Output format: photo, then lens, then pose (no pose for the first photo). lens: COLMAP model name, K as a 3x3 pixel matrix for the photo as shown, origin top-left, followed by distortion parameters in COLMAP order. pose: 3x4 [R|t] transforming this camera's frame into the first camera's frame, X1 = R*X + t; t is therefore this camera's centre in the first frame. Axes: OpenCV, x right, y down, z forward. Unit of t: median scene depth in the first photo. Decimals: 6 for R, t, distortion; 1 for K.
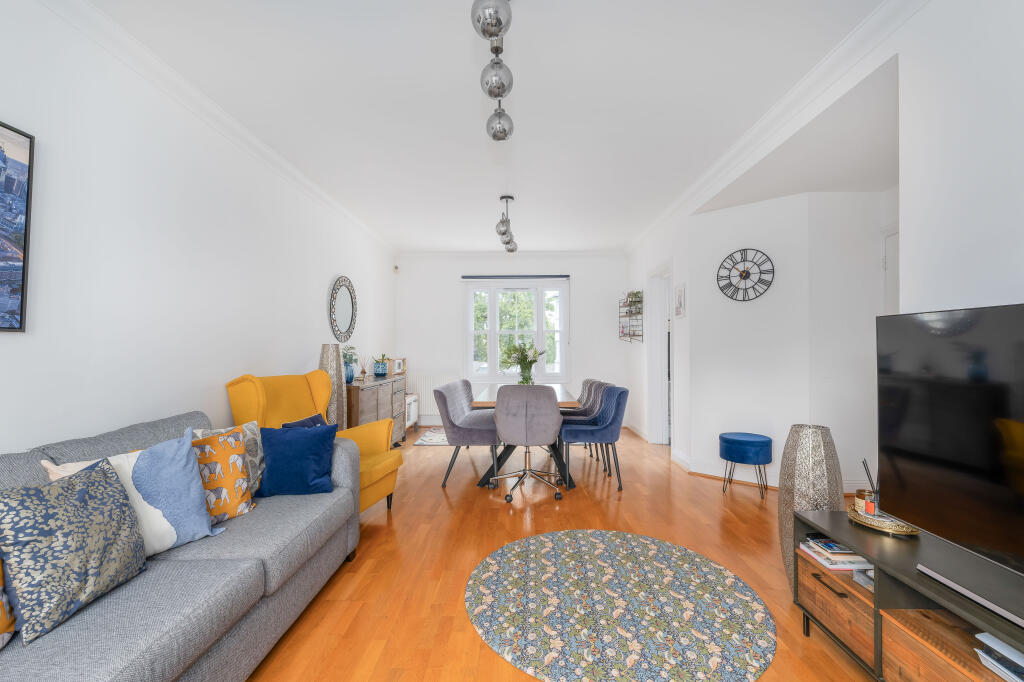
lens RADIAL K [[435.4, 0, 515.1], [0, 435.4, 342.8], [0, 0, 1]] dist [0.001824, 0.000464]
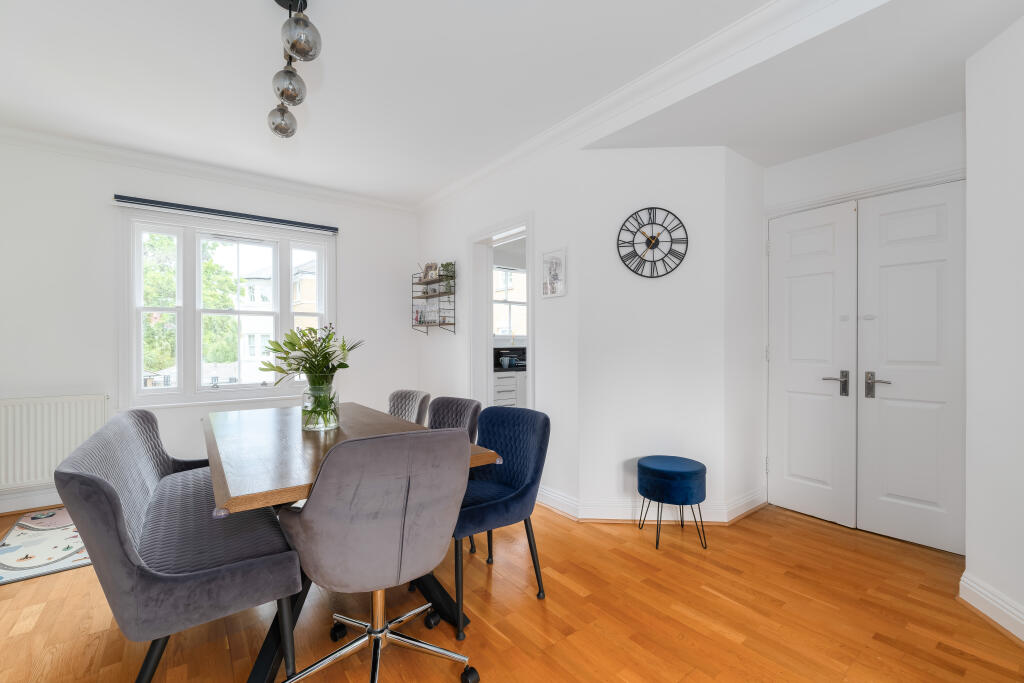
lens RADIAL K [[435.4, 0, 512.2], [0, 435.4, 345.3], [0, 0, 1]] dist [0.001824, 0.000464]
pose [[0.789343, -0.001339, 0.613952, -0.118991], [-0.009394, 0.999854, 0.014258, 0.011512], [-0.613881, -0.017022, 0.789215, 0.553542]]
